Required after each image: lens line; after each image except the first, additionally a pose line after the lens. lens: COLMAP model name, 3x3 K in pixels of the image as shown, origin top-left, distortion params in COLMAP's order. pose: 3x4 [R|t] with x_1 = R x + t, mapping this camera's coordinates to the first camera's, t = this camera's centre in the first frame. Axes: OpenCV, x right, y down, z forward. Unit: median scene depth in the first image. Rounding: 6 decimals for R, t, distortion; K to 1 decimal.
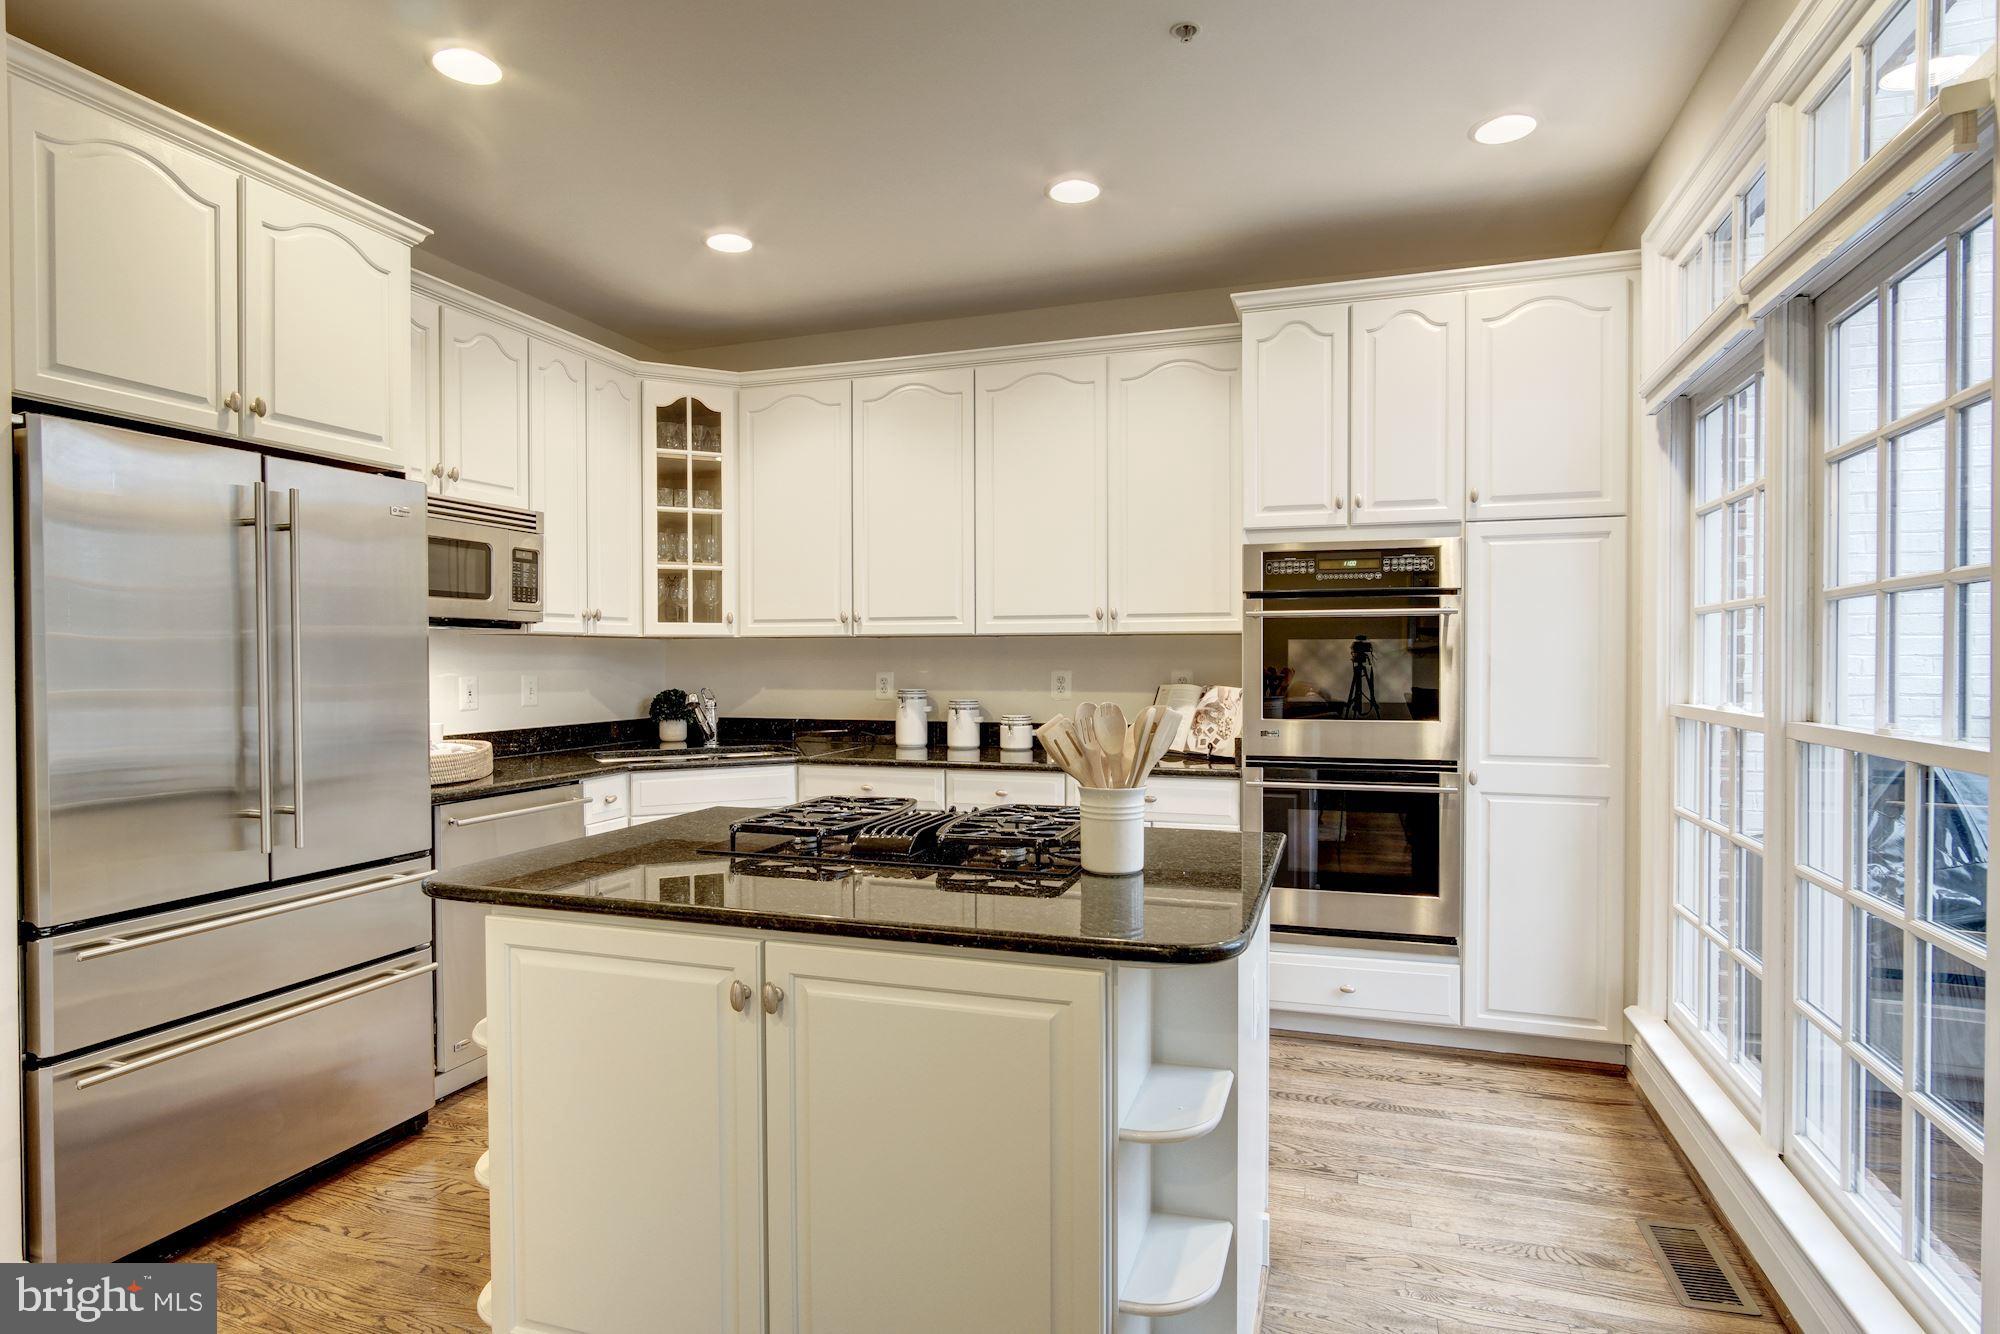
lens RADIAL K [[1067.6, 0, 999.3], [0, 1067.6, 670.6], [0, 0, 1]] dist [-0.018773, 0.009621]
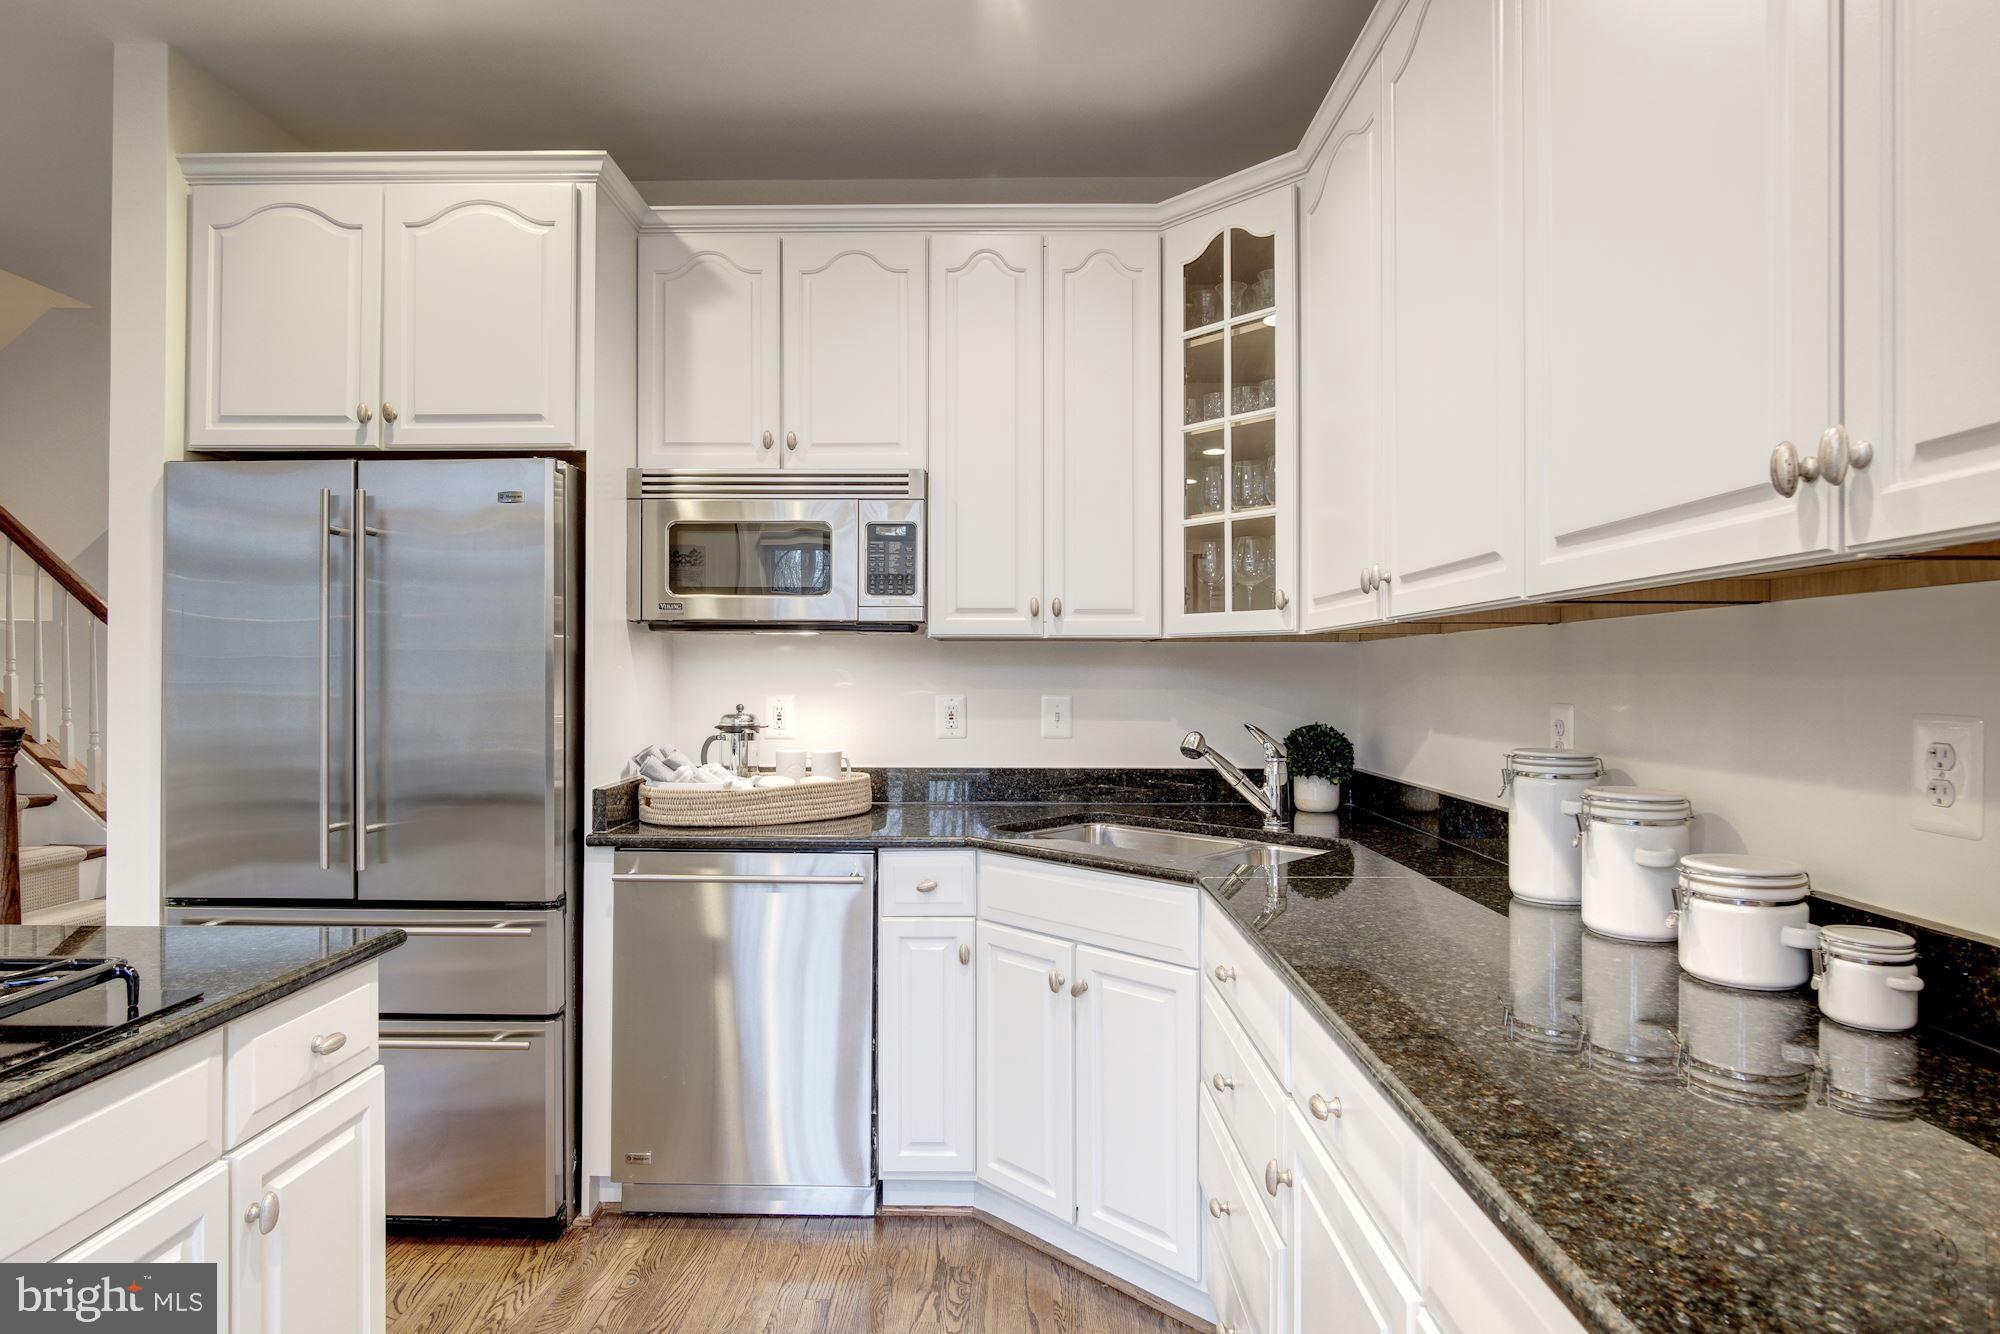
lens RADIAL K [[1067.6, 0, 999.3], [0, 1067.6, 670.6], [0, 0, 1]] dist [-0.018773, 0.009621]
pose [[0.310789, -0.000889, -0.950478, 0.271400], [-0.015129, 0.999868, -0.005882, -0.008504], [0.950358, 0.016208, 0.310735, 0.821192]]
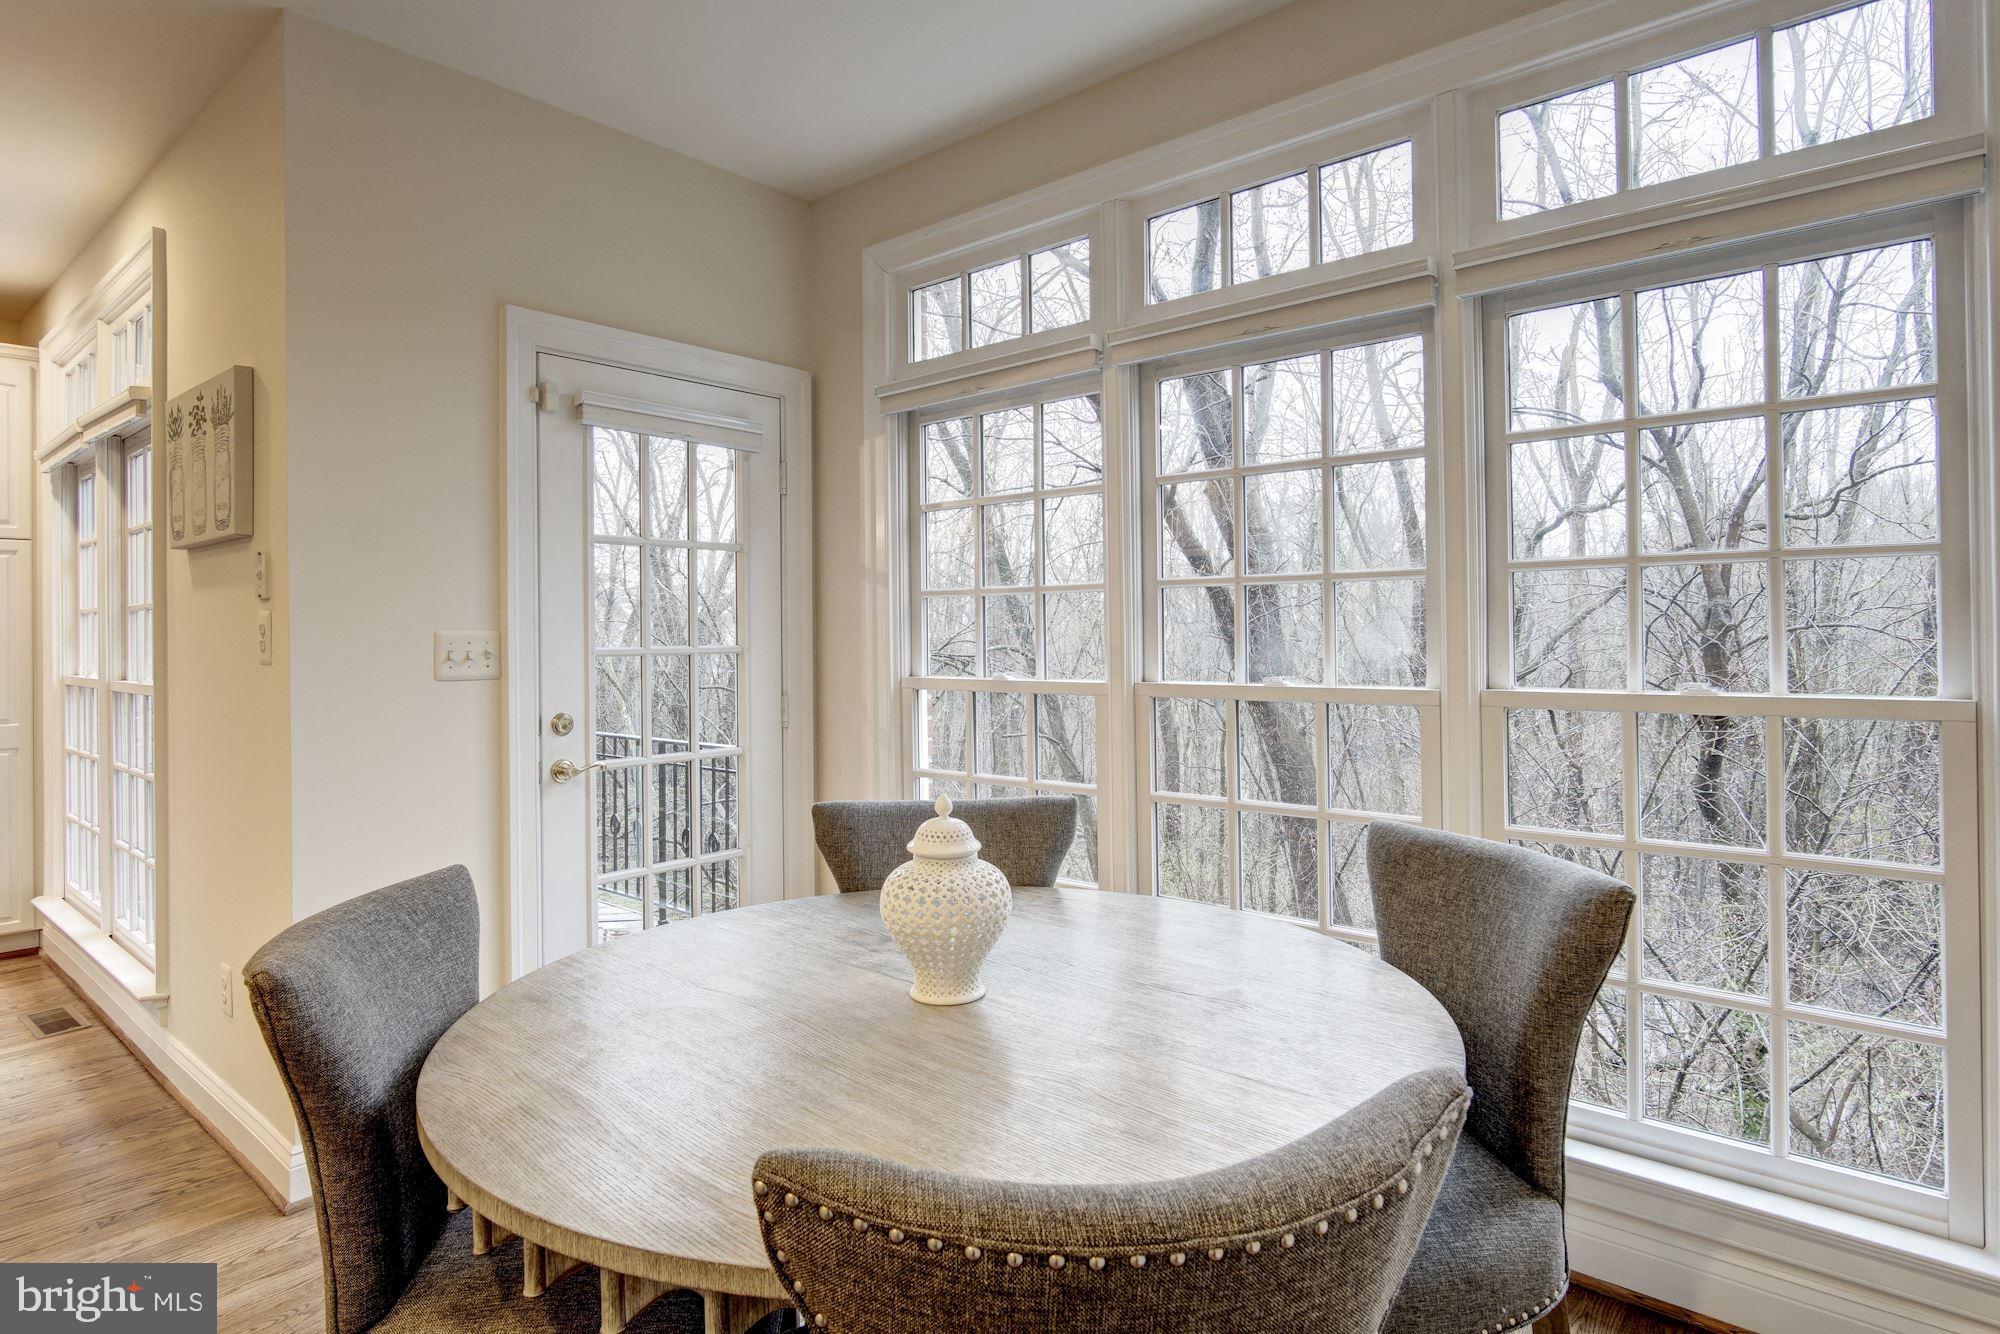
lens RADIAL K [[1067.6, 0, 999.3], [0, 1067.6, 670.6], [0, 0, 1]] dist [-0.018773, 0.009621]
pose [[0.365714, -0.004373, 0.930717, -0.223501], [-0.001877, 0.999983, 0.005436, 0.013746], [-0.930725, -0.003735, 0.365700, -0.661814]]
